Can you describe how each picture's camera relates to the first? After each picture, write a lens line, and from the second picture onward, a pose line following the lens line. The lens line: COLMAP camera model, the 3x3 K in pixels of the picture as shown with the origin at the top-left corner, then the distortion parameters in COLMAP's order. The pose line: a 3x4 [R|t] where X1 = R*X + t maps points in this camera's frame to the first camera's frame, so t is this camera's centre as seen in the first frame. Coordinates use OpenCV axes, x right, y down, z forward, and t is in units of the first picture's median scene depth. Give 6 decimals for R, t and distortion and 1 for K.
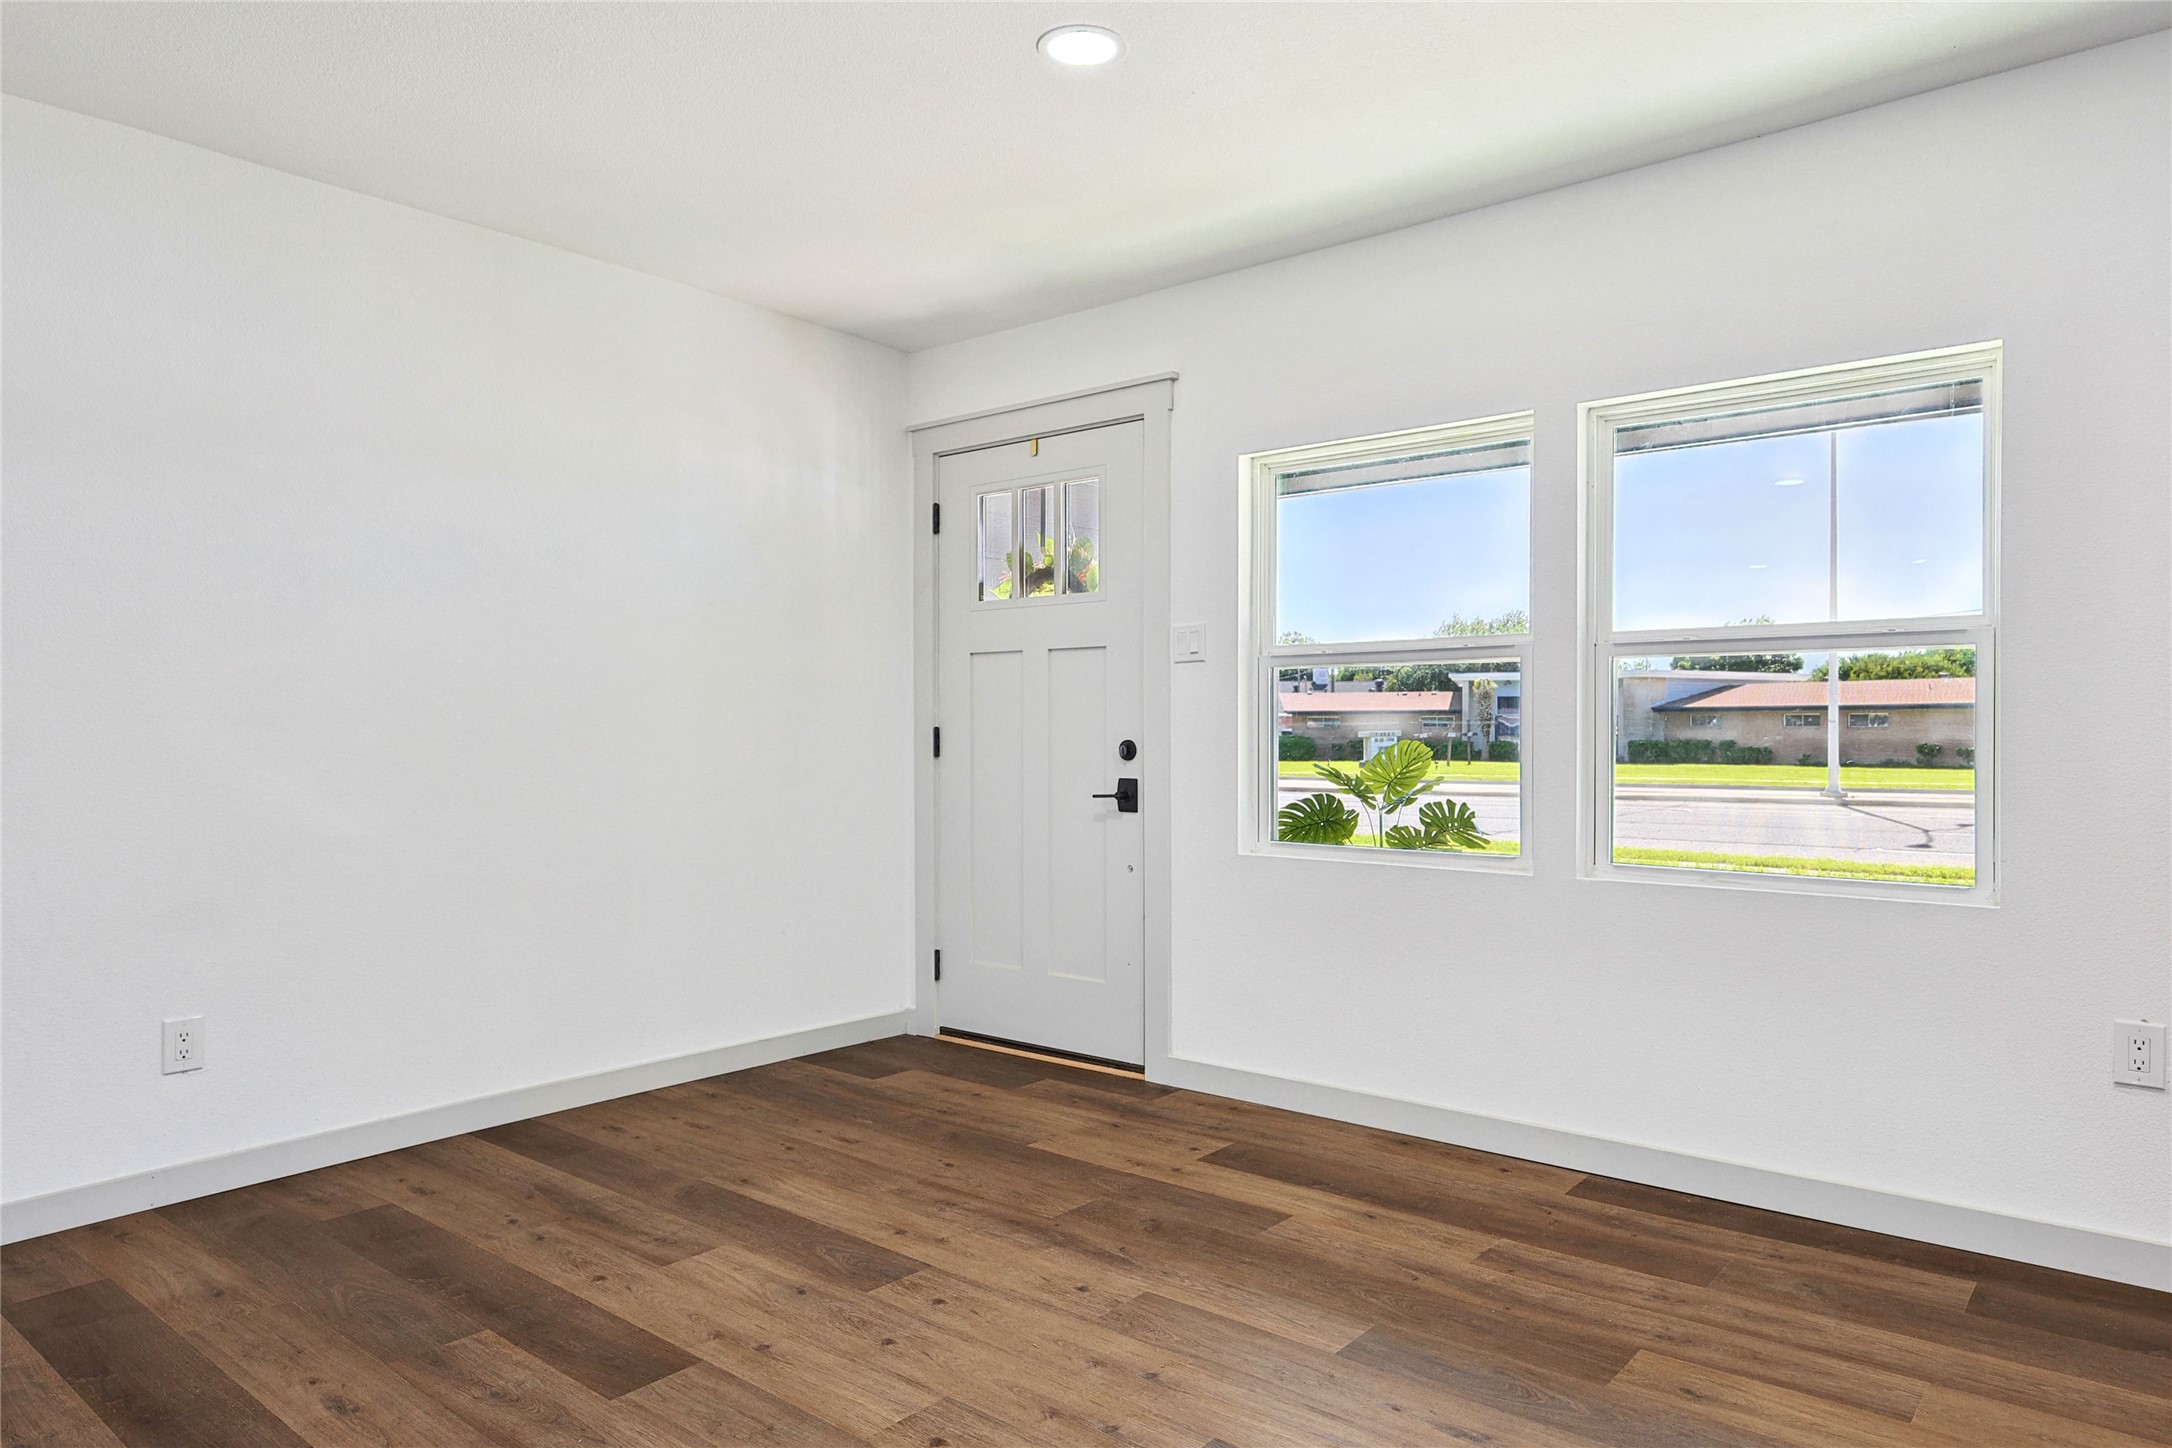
lens RADIAL K [[1328.1, 0, 1094.8], [0, 1328.1, 722.1], [0, 0, 1]] dist [0.015185, 0.002345]
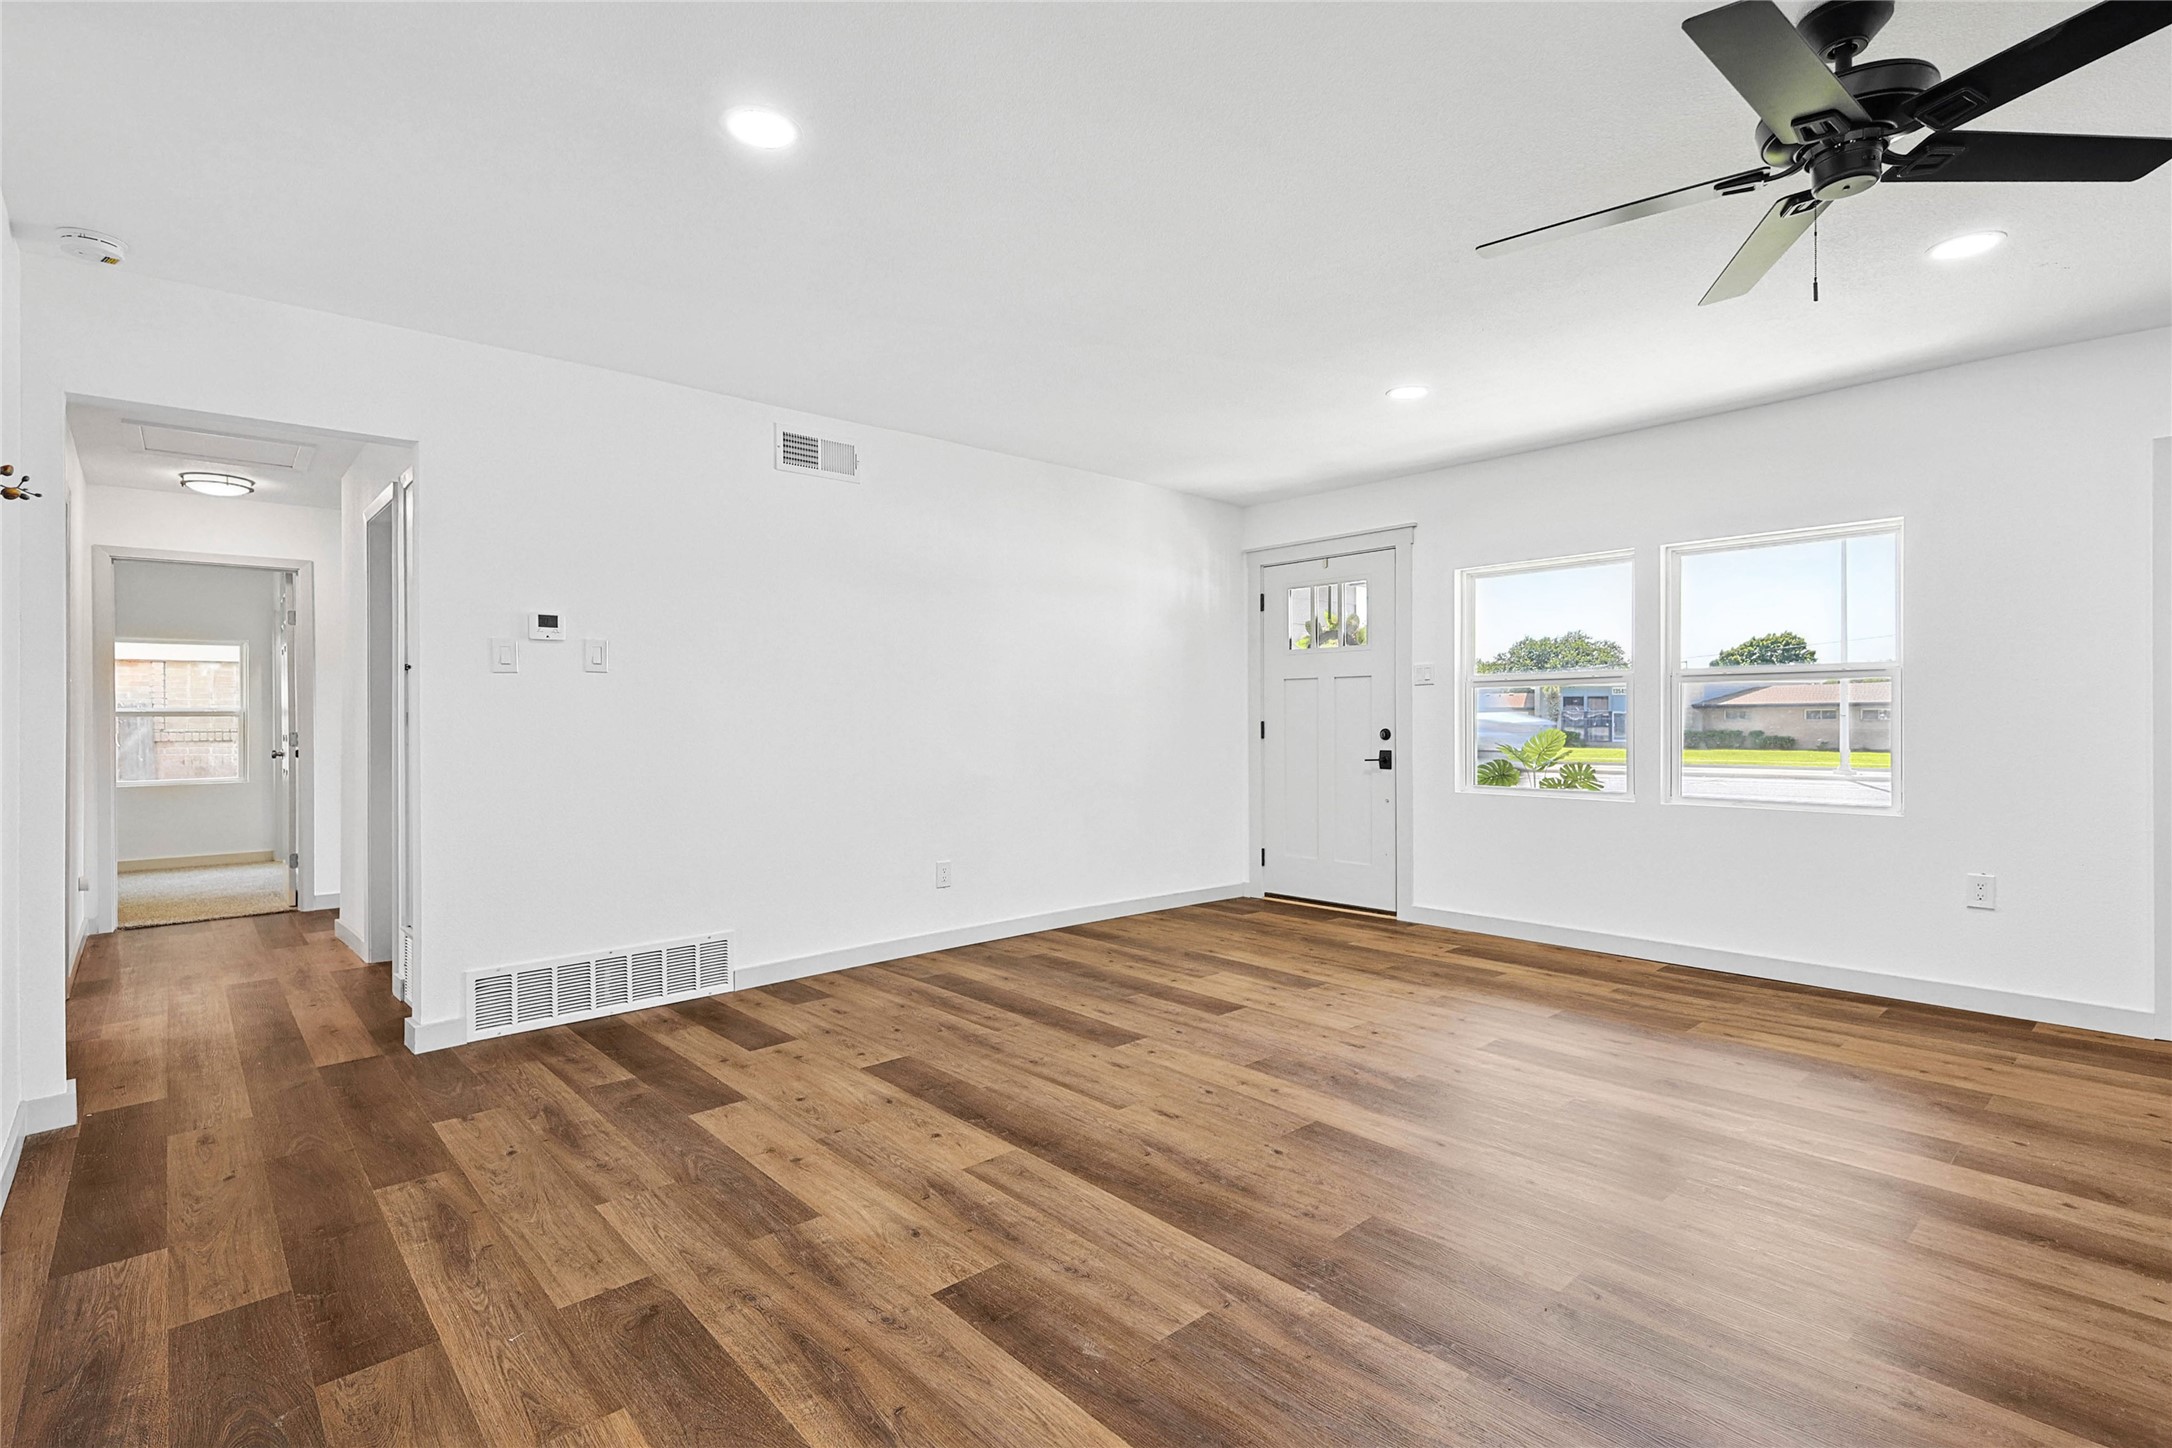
lens RADIAL K [[1028.8, 0, 1076.0], [0, 1028.8, 715.1], [0, 0, 1]] dist [0.004785, -0.000129]
pose [[0.990077, -0.002884, -0.140497, -0.191945], [0.002507, 0.999993, -0.002856, -0.001402], [0.140504, 0.002475, 0.990077, -0.422740]]
